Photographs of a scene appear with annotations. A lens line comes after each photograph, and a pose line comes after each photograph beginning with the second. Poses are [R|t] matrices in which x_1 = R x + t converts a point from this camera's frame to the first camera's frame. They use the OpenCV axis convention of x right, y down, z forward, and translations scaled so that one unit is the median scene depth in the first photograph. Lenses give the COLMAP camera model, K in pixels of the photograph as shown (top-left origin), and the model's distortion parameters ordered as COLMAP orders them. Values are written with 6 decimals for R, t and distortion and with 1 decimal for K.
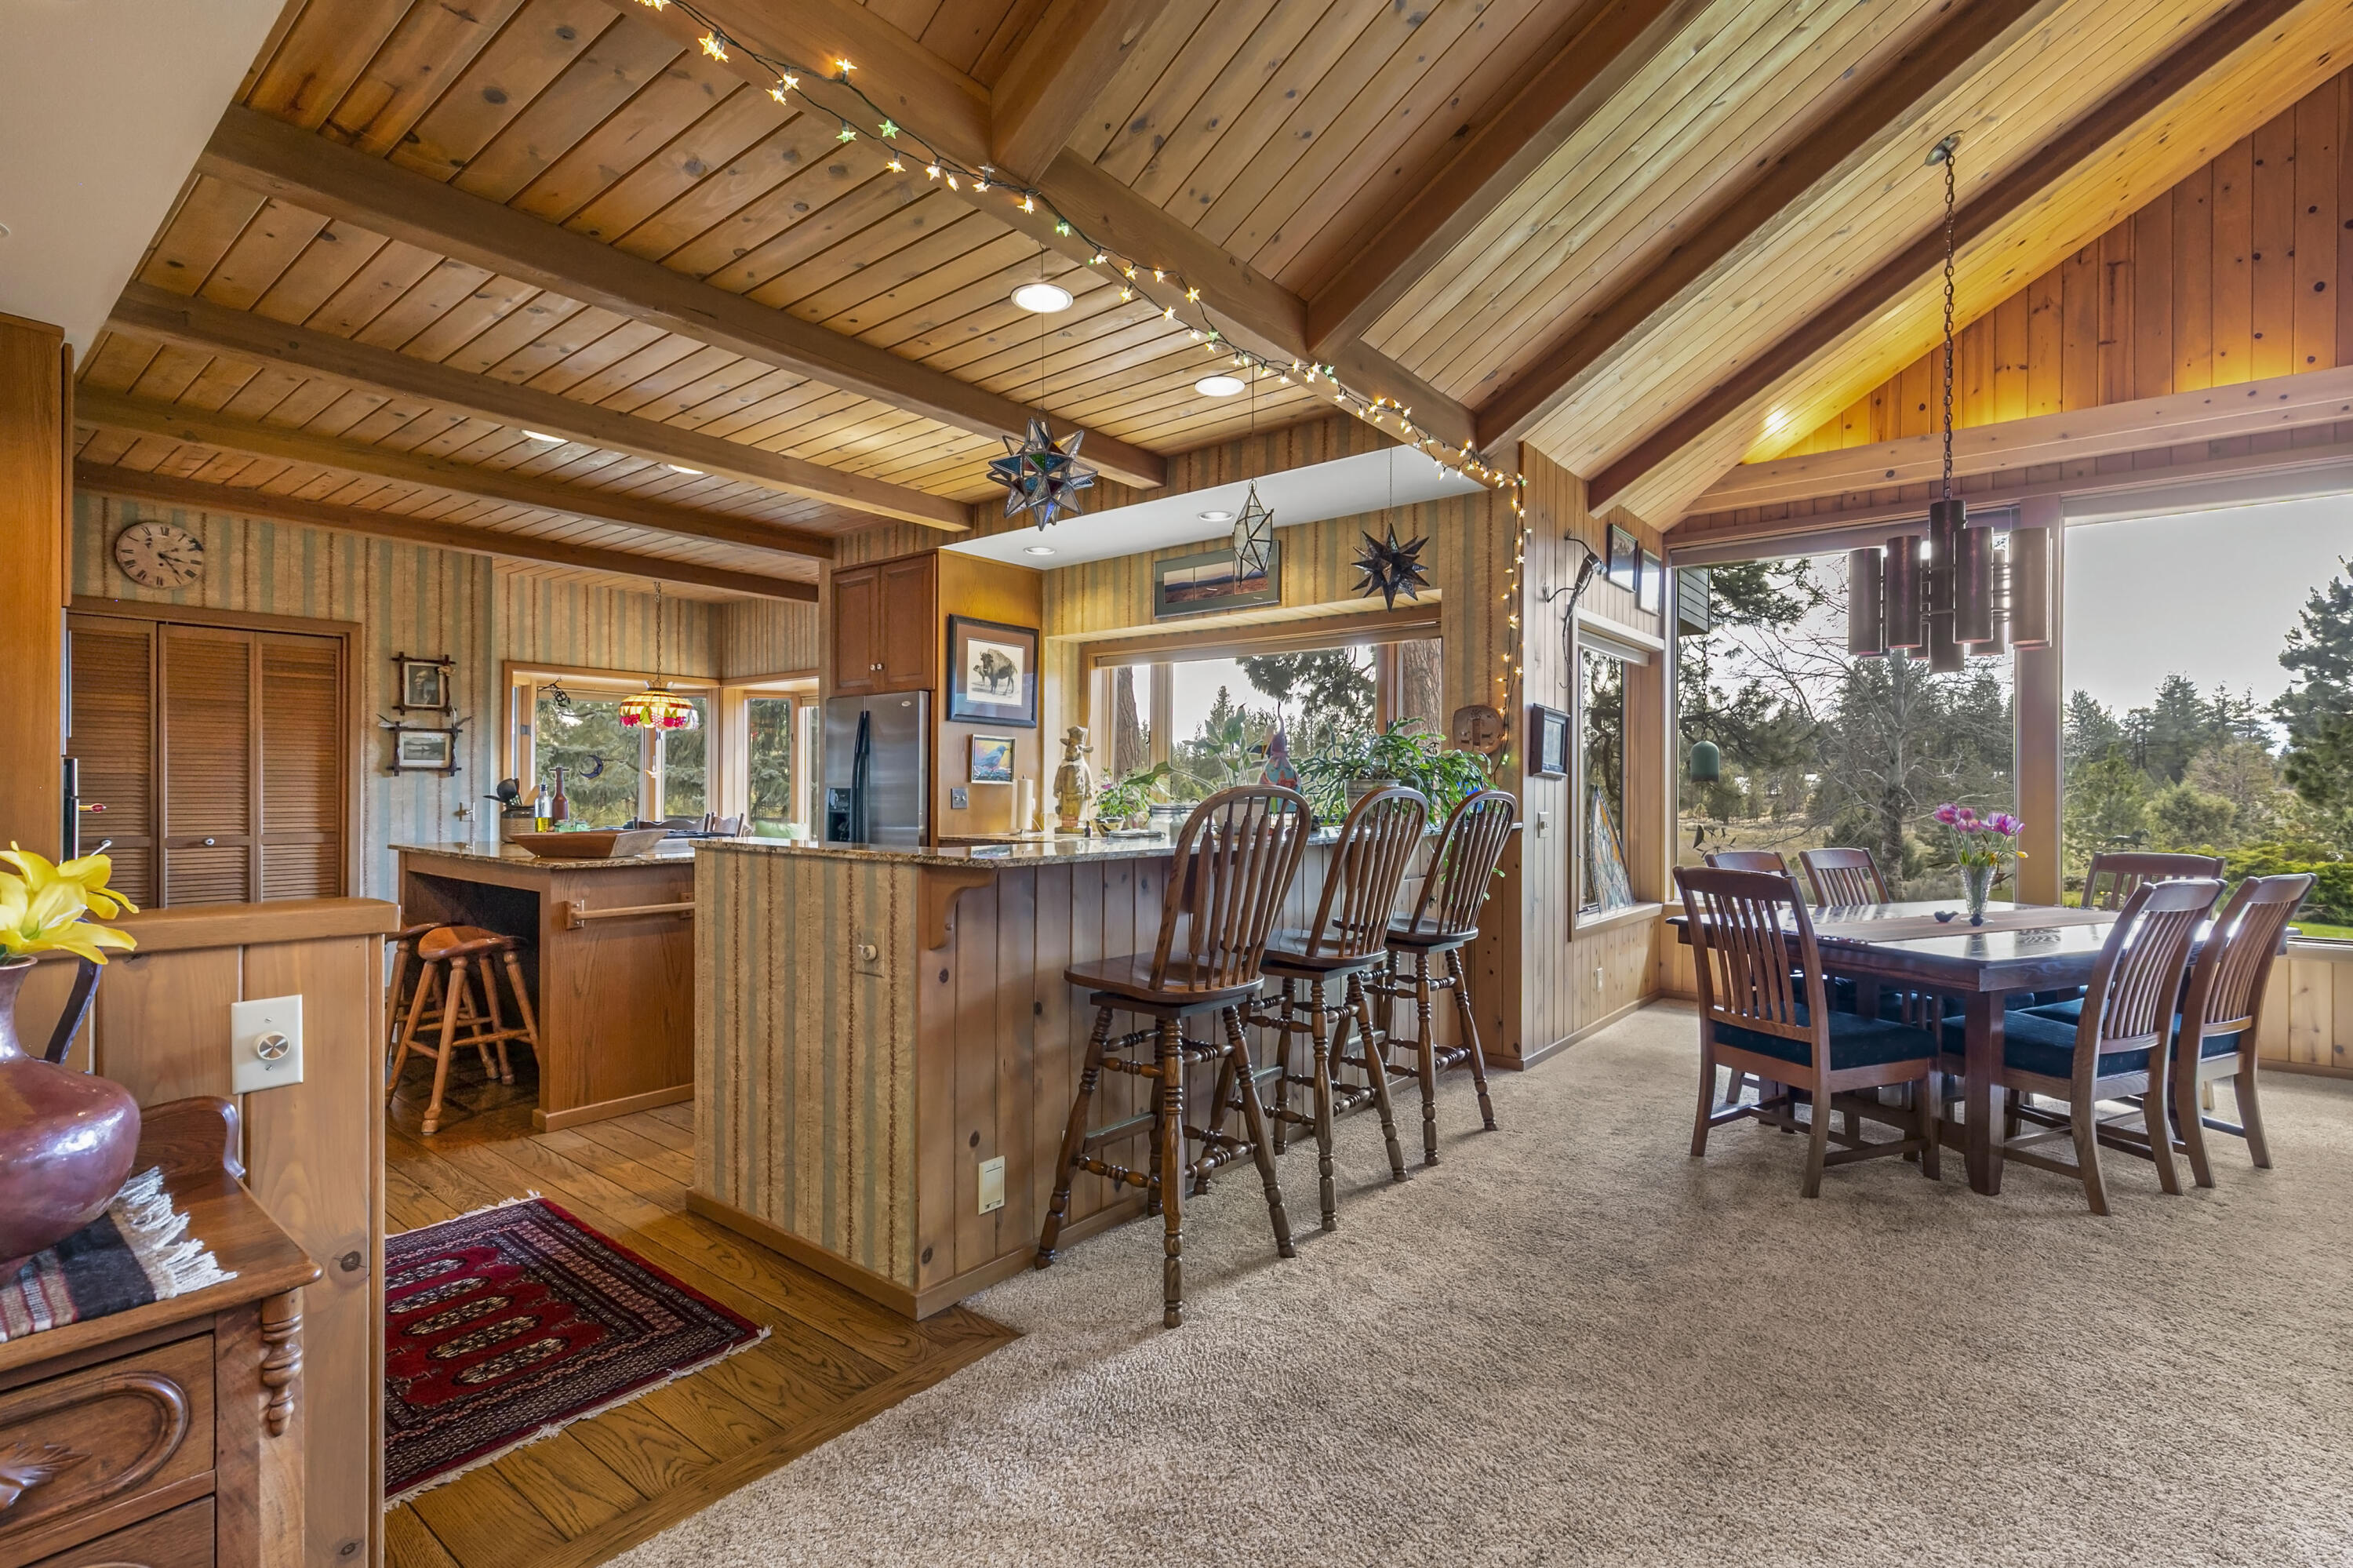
lens RADIAL K [[1070.5, 0, 1171.4], [0, 1070.5, 791.2], [0, 0, 1]] dist [0.002447, 0.000240]
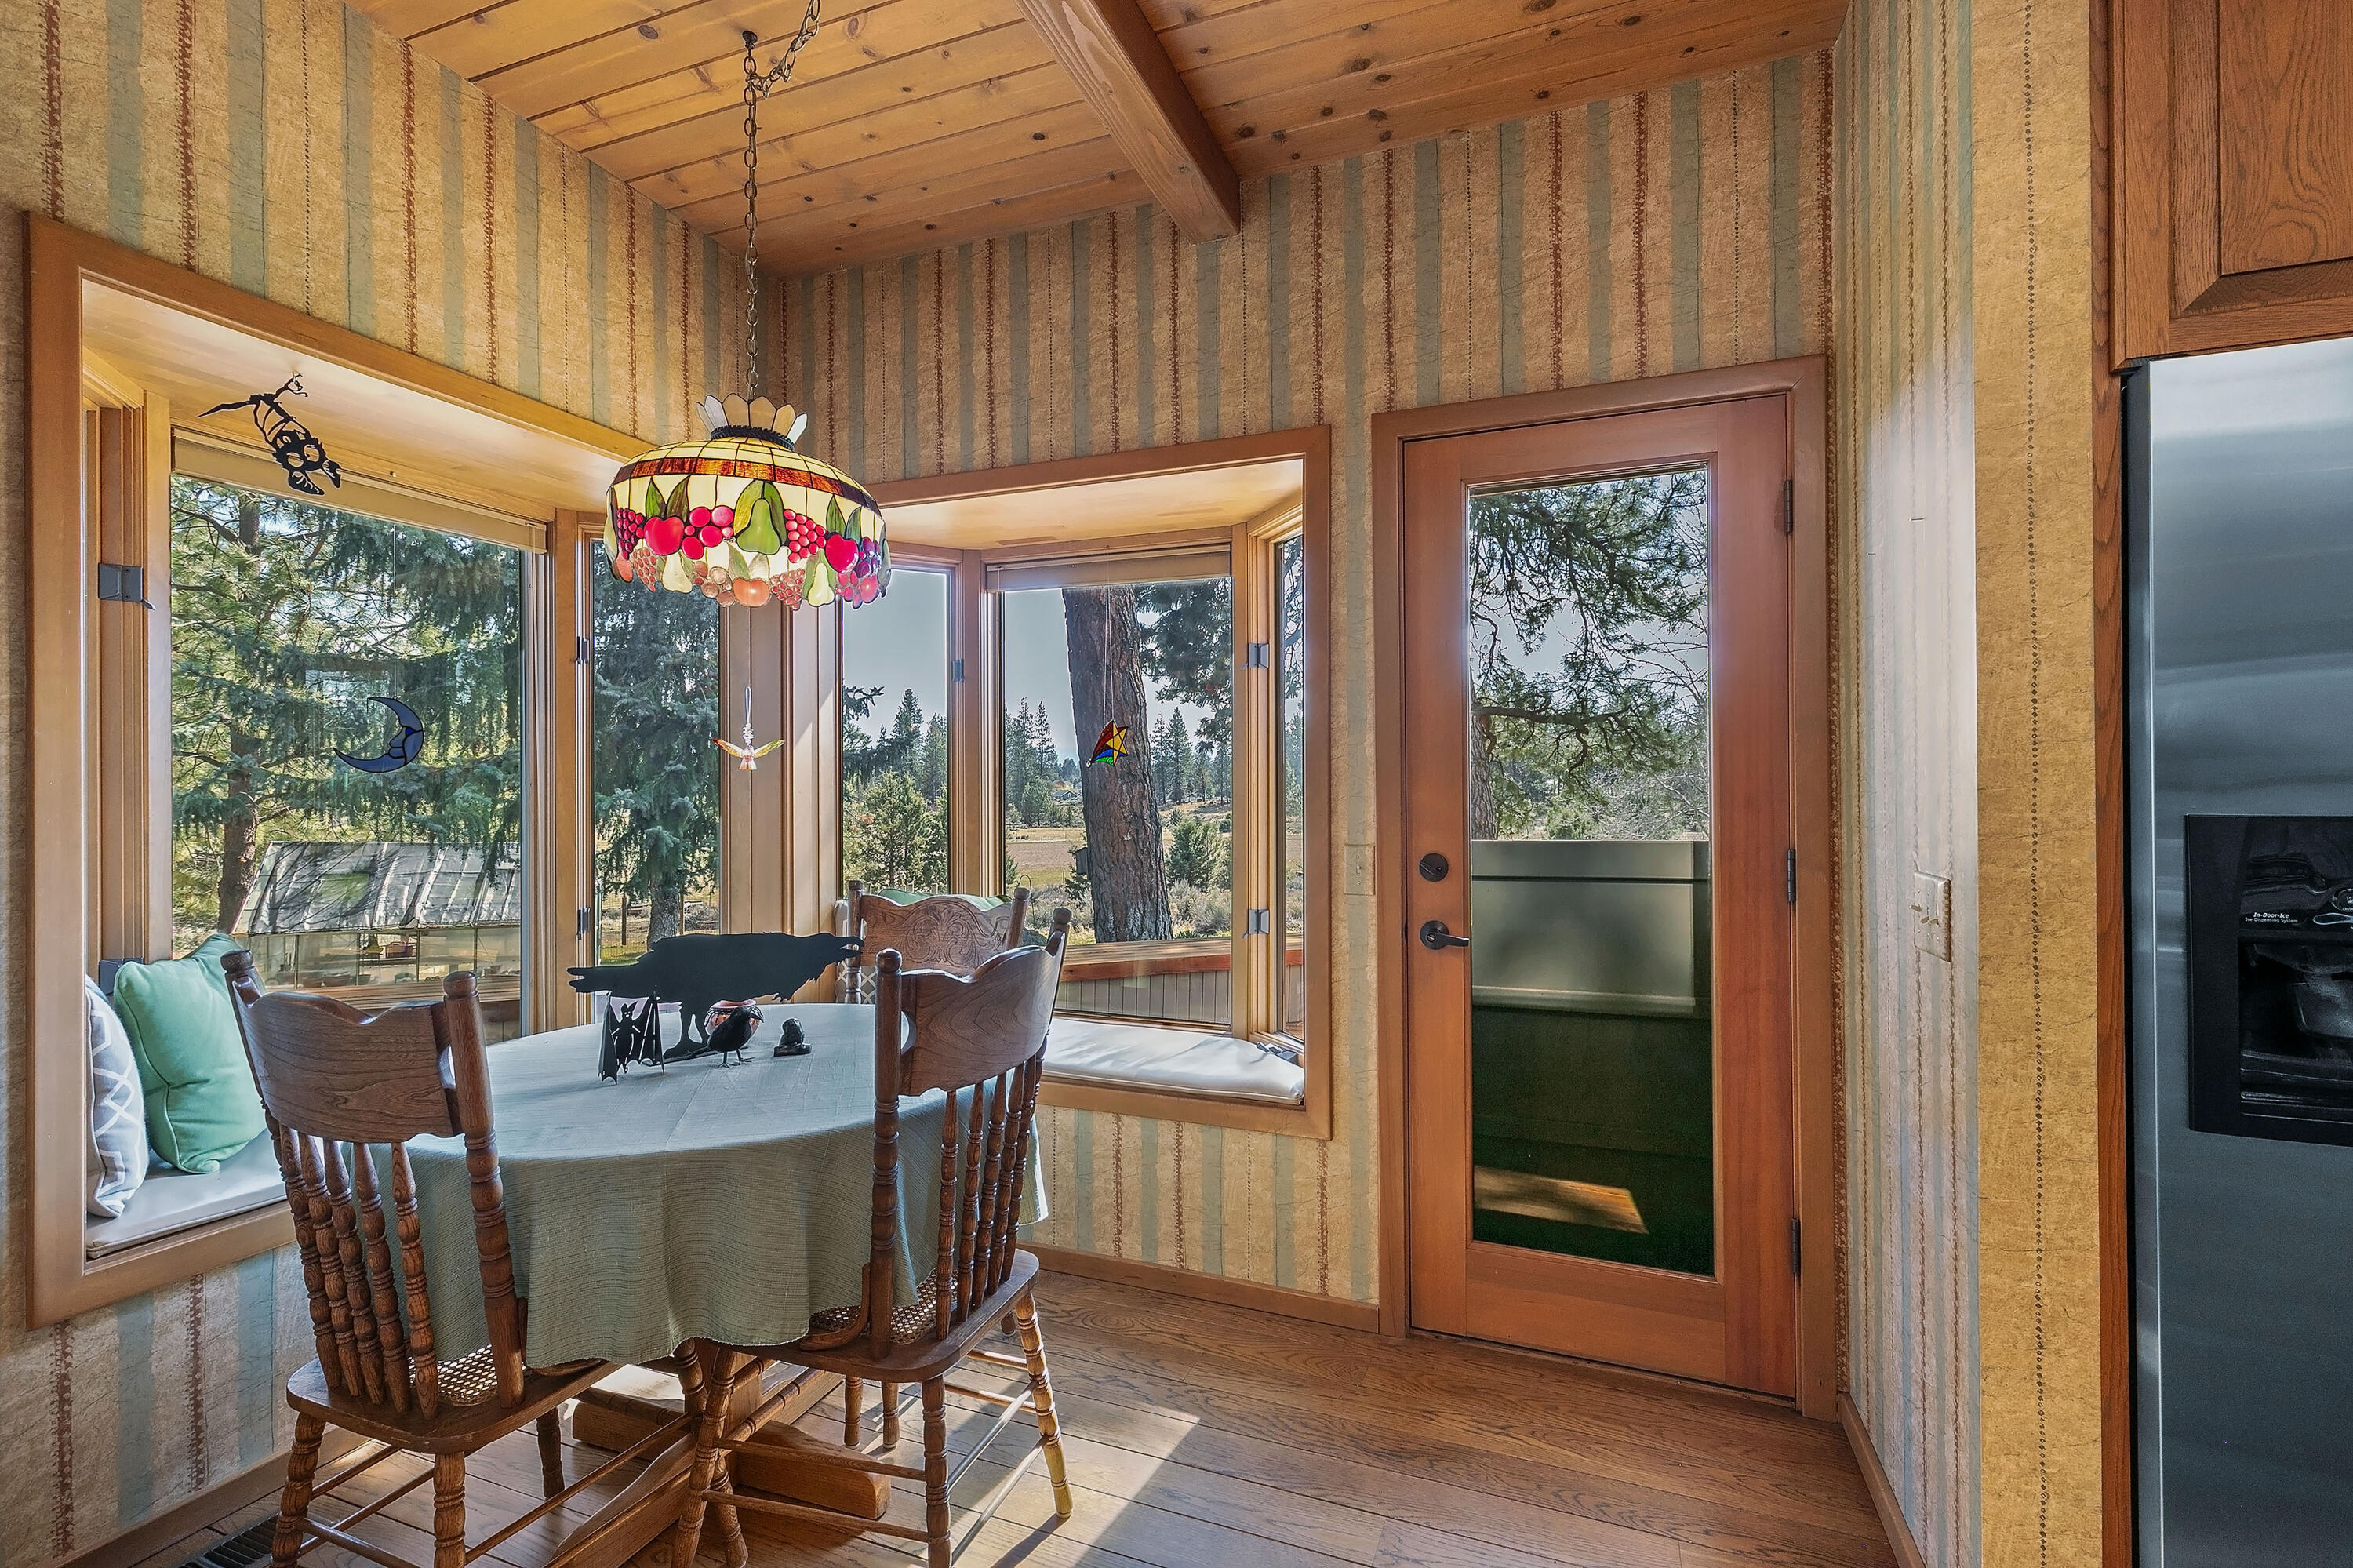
lens RADIAL K [[1091.6, 0, 1160.1], [0, 1091.6, 794.6], [0, 0, 1]] dist [0.013953, 0.000091]
pose [[0.961079, -0.000105, 0.276273, -0.569940], [0.001360, 0.999990, -0.004350, -0.006302], [-0.276270, 0.004557, 0.961069, 0.884367]]
